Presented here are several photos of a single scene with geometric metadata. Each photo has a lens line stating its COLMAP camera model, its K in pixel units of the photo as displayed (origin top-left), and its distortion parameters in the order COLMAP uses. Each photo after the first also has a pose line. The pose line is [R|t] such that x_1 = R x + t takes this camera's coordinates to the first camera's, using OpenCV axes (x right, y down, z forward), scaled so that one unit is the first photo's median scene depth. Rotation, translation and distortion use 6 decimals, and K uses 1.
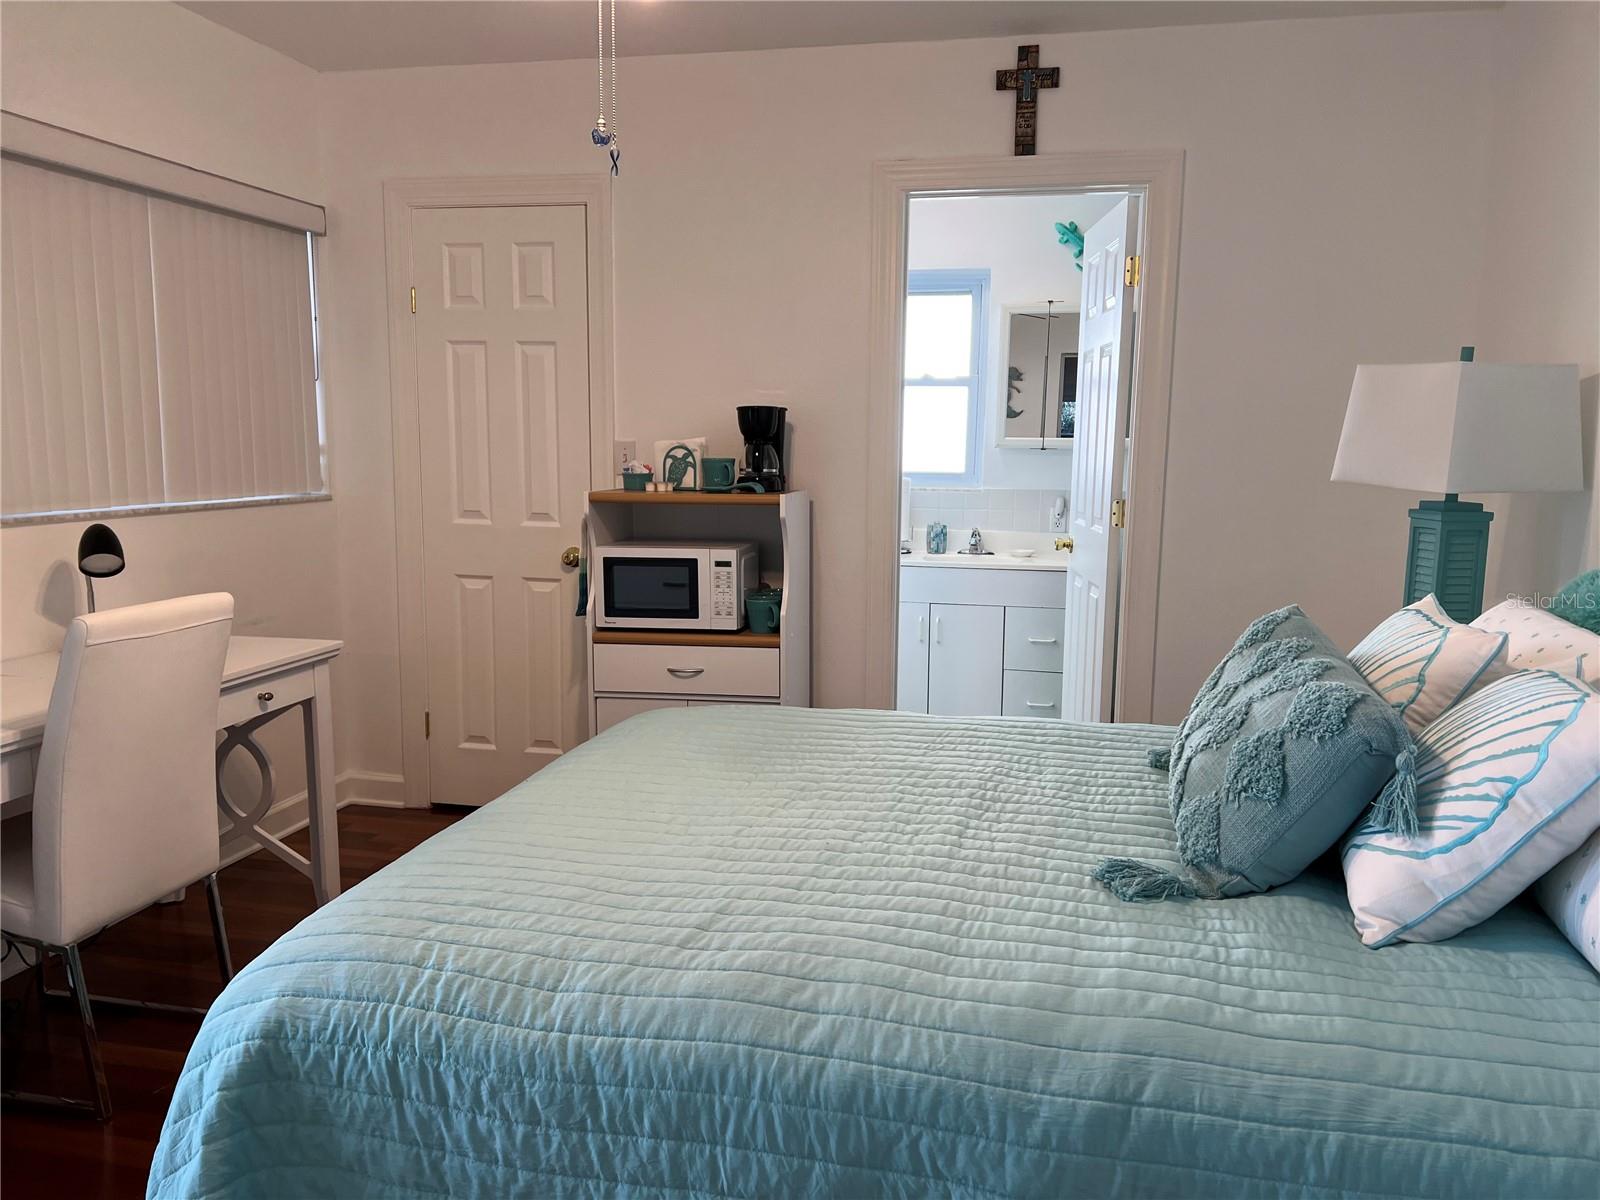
lens RADIAL K [[1210.3, 0, 816.7], [0, 1210.3, 596.4], [0, 0, 1]] dist [0.097829, -0.118236]
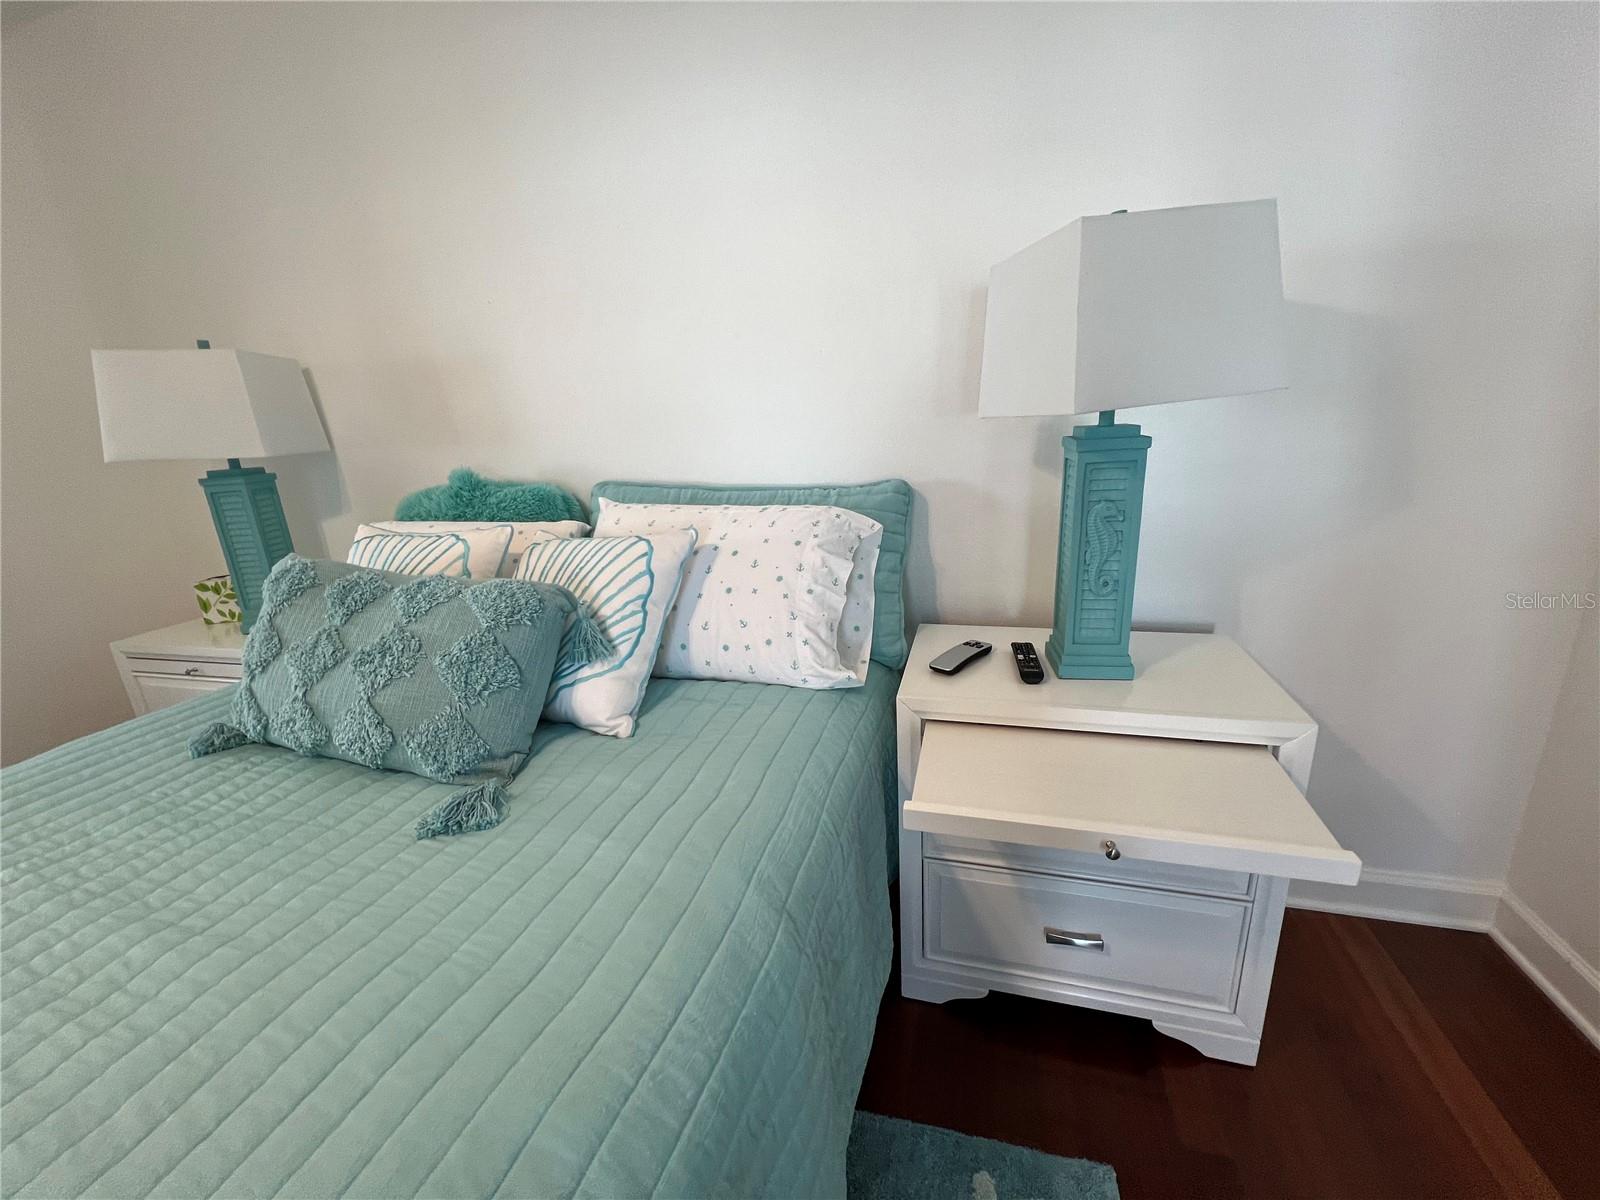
lens RADIAL K [[633.8, 0, 808.7], [0, 633.8, 598.9], [0, 0, 1]] dist [-0.007282, -0.000094]
pose [[0.054564, -0.292542, 0.954695, -0.183048], [0.191266, 0.941476, 0.277560, -0.030189], [-0.980020, 0.167456, 0.107324, 0.628594]]
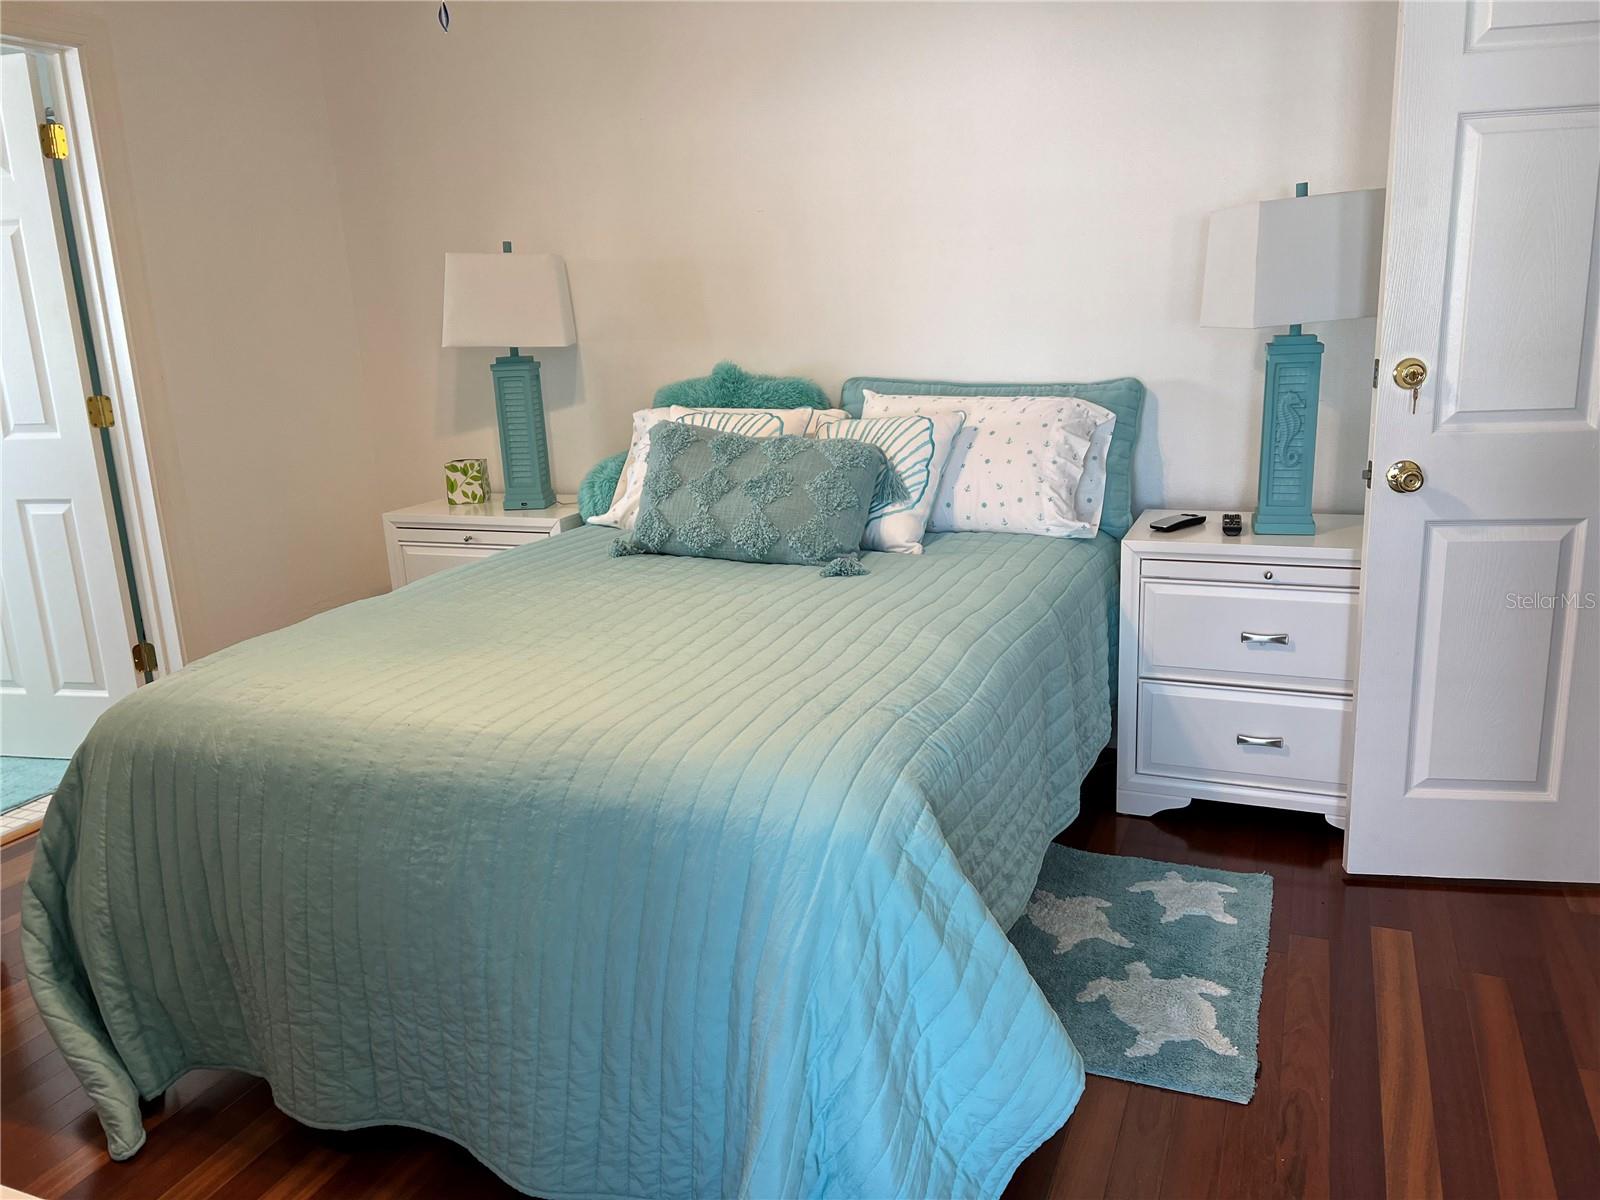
lens RADIAL K [[1210.3, 0, 816.7], [0, 1210.3, 596.4], [0, 0, 1]] dist [0.097829, -0.118236]
pose [[0.178731, -0.254650, 0.950373, -1.335526], [0.176554, 0.958548, 0.223637, -0.109542], [-0.967928, 0.127822, 0.216282, 0.683284]]
